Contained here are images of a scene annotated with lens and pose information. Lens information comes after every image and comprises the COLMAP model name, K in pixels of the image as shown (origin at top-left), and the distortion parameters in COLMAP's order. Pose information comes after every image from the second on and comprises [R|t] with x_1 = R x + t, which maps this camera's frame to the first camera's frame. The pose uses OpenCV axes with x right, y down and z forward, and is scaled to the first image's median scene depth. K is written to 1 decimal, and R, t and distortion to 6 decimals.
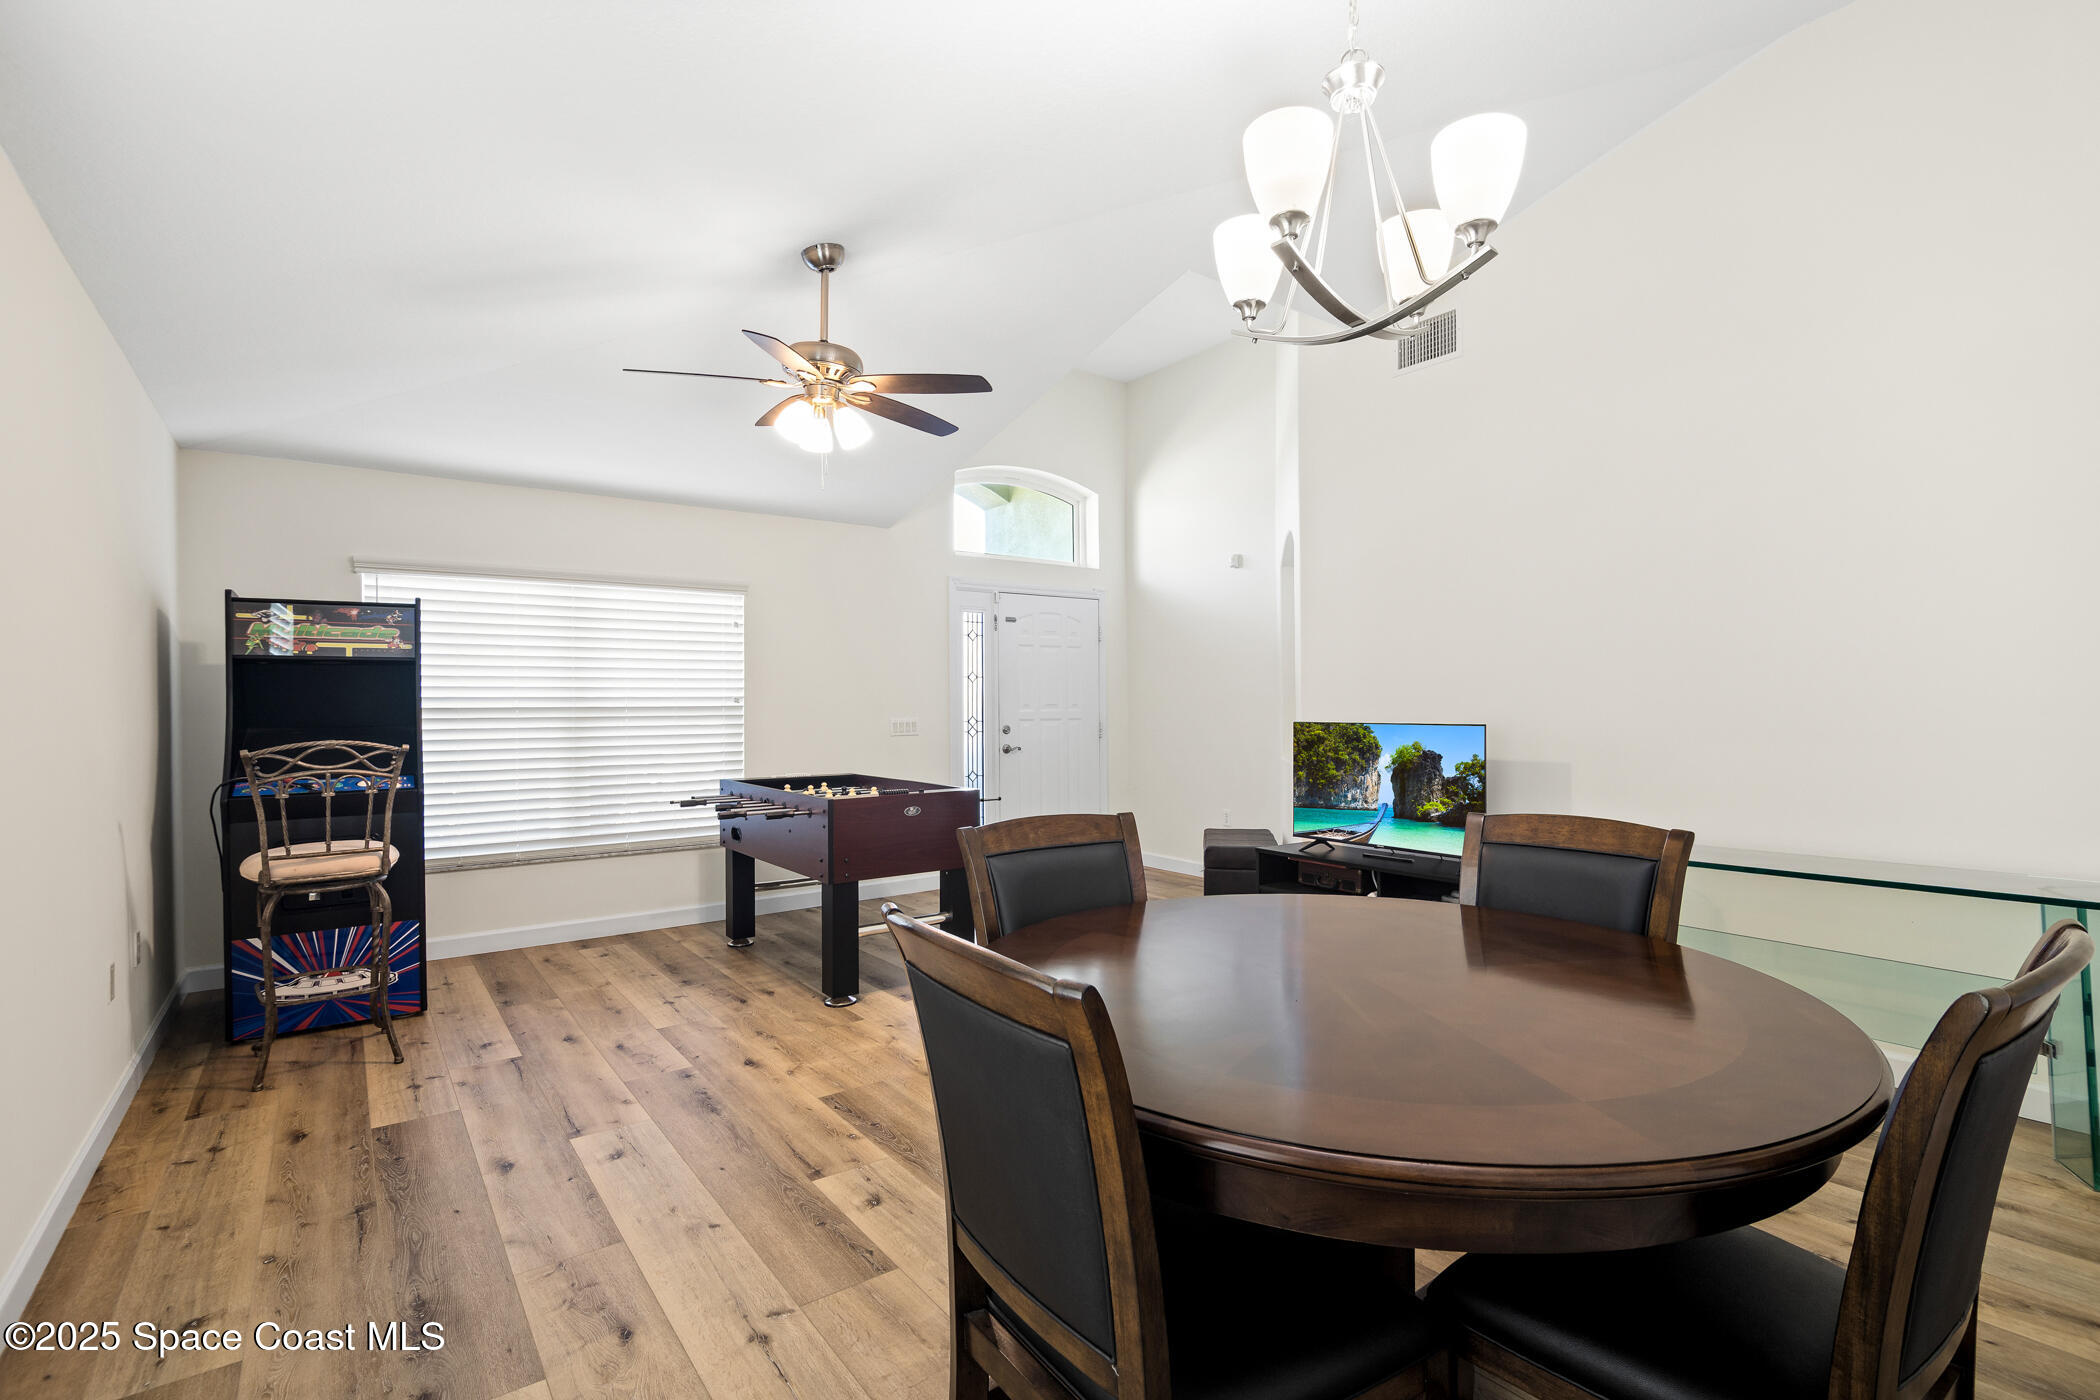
lens RADIAL K [[958.9, 0, 1051.3], [0, 958.9, 711.9], [0, 0, 1]] dist [-0.001446, -0.002551]
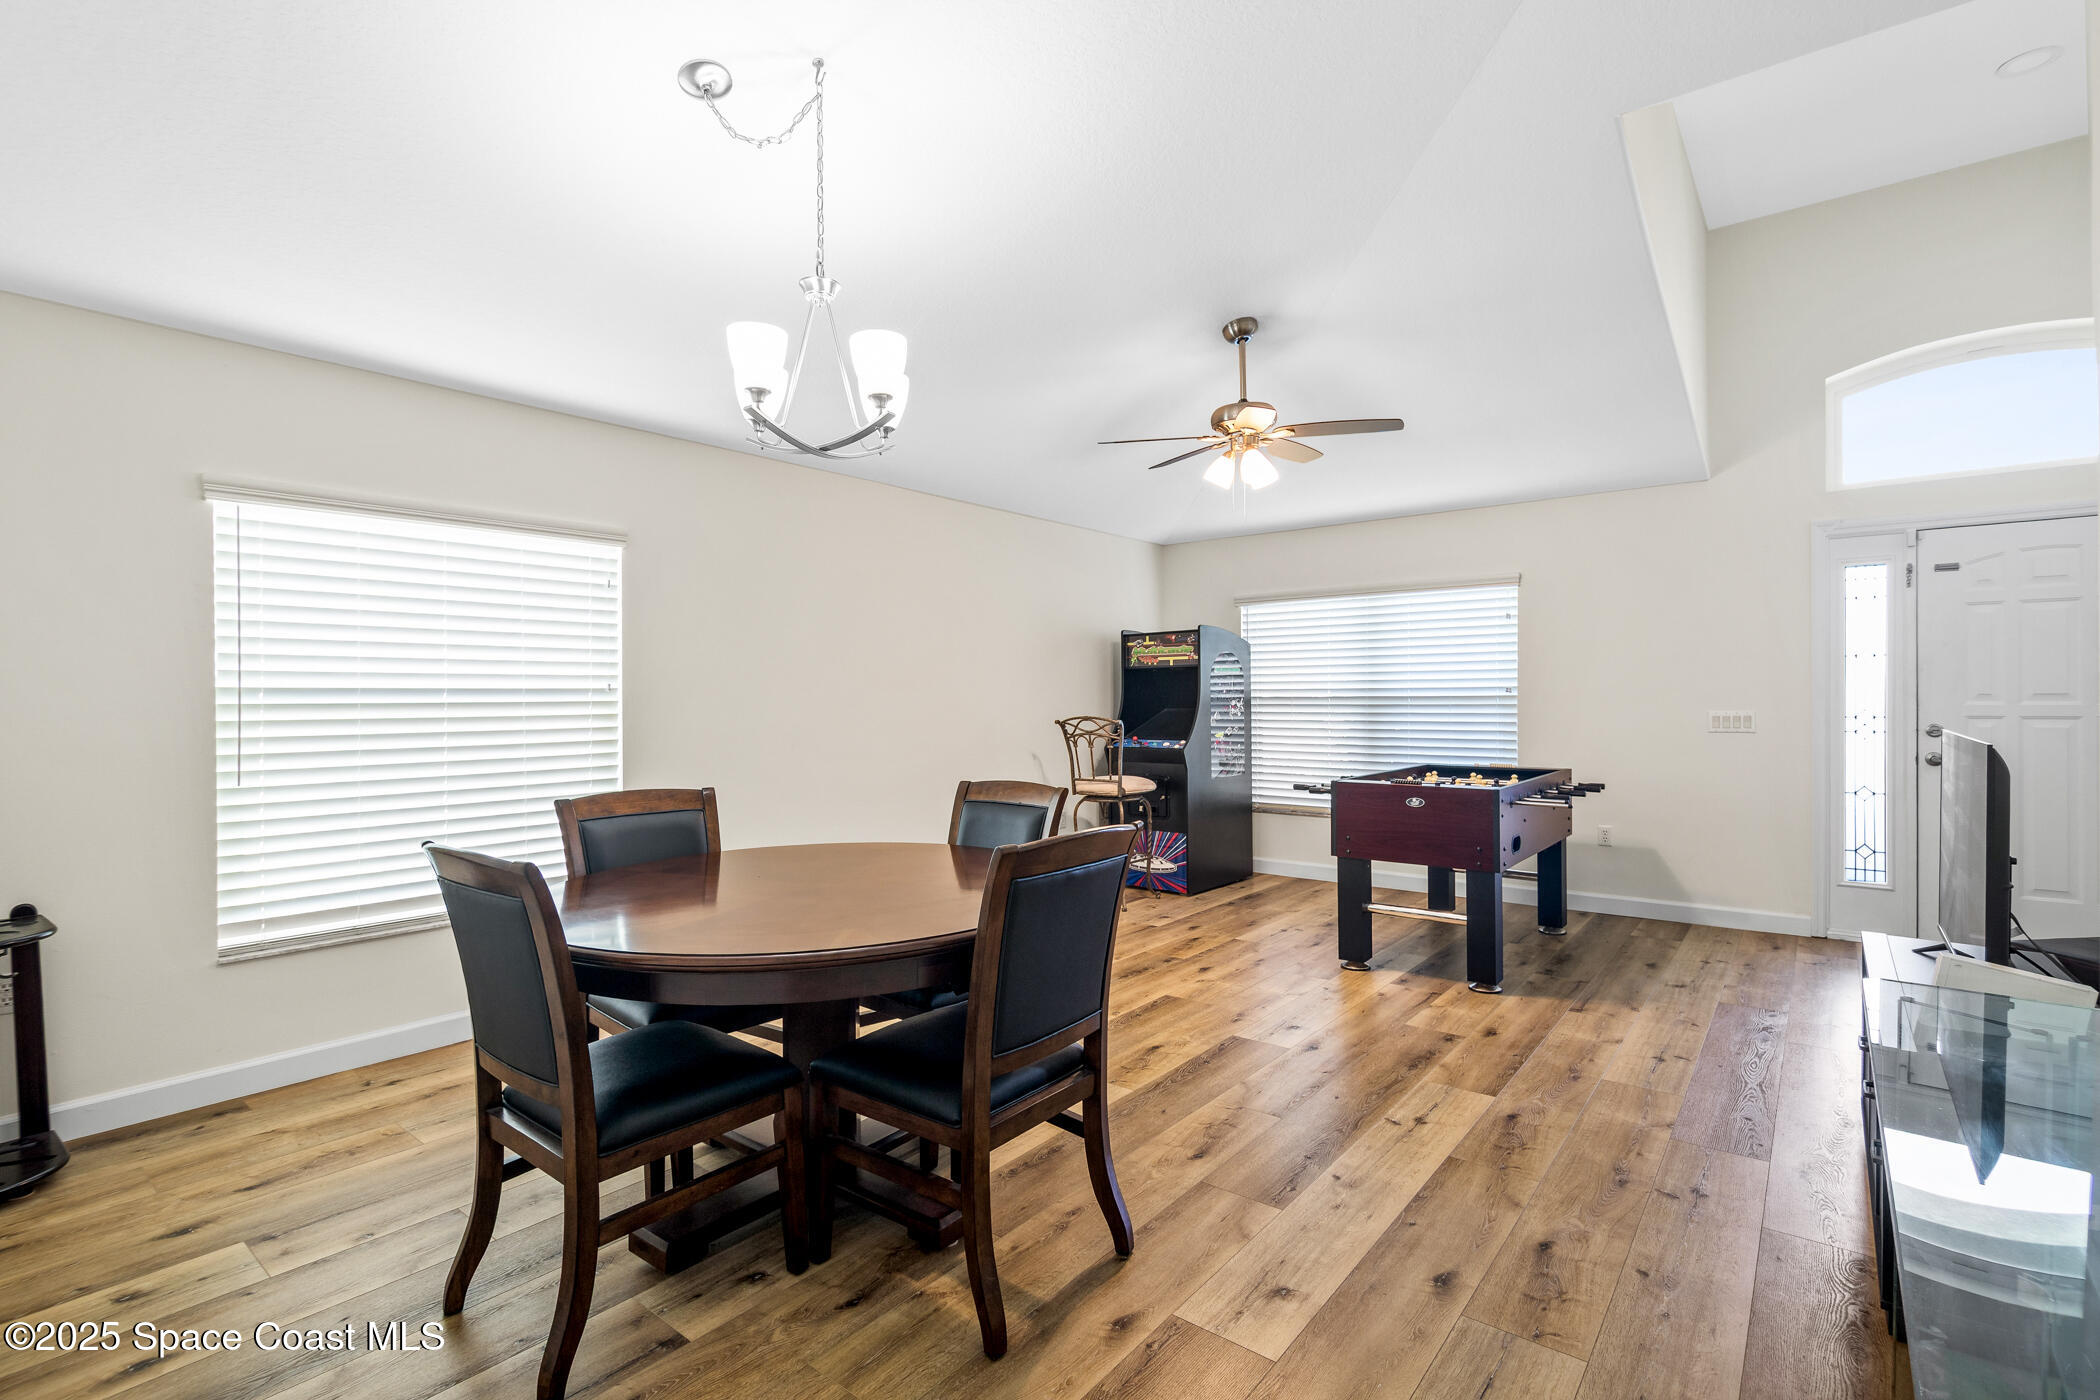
lens RADIAL K [[958.9, 0, 1055.8], [0, 958.9, 698.4], [0, 0, 1]] dist [-0.001446, -0.002551]
pose [[0.258985, 0.004321, -0.965872, 0.754605], [-0.005455, 0.999981, 0.003010, -0.005844], [0.965866, 0.004489, 0.259004, 0.387695]]
